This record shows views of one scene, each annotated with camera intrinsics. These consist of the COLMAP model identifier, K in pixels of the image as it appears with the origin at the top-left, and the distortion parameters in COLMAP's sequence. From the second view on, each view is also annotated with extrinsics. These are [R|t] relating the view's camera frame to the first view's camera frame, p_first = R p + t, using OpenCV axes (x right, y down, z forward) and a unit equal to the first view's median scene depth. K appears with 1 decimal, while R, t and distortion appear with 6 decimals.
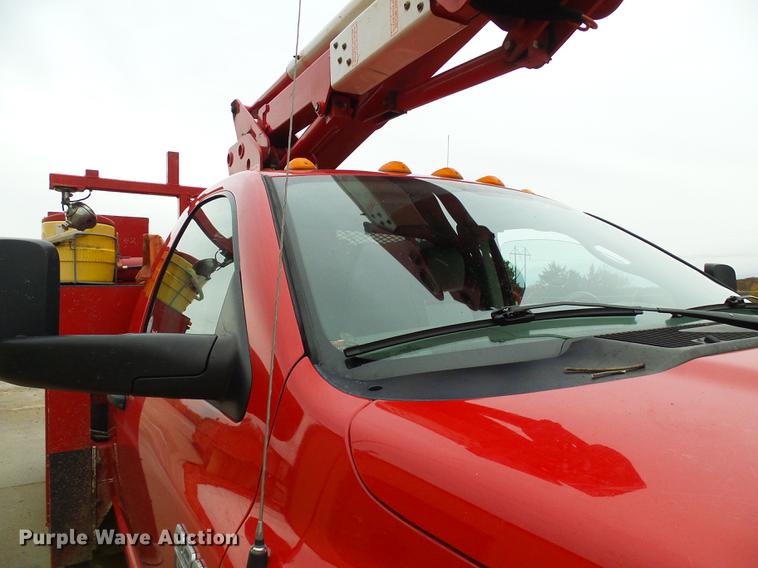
lens RADIAL K [[518.8, 0, 379.0], [0, 518.8, 284.0], [0, 0, 1]] dist [-0.006950, 0.005076]
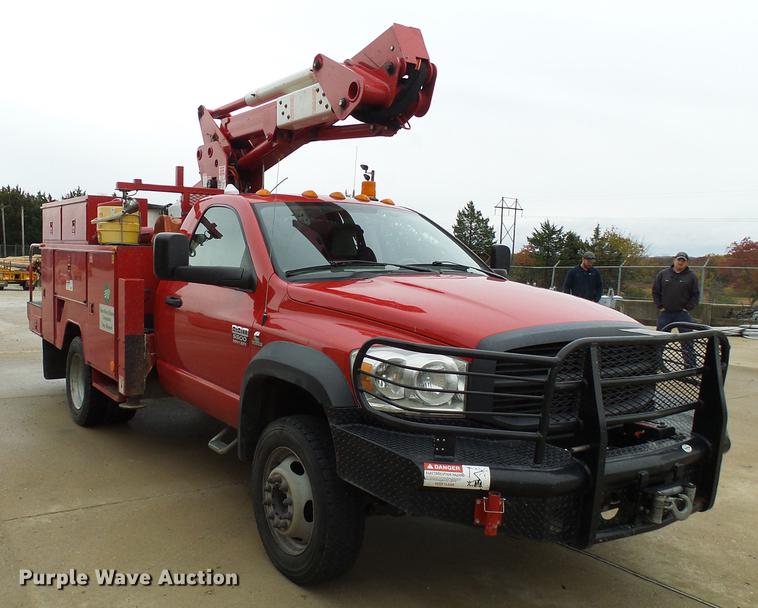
lens RADIAL K [[800.4, 0, 379.0], [0, 800.4, 304.0], [0, 0, 1]] dist [-0.017214, -0.008618]
pose [[0.997213, 0.026077, 0.069903, 0.067671], [-0.031478, 0.996510, 0.077313, -0.033445], [-0.067643, -0.079298, 0.994553, -1.599043]]
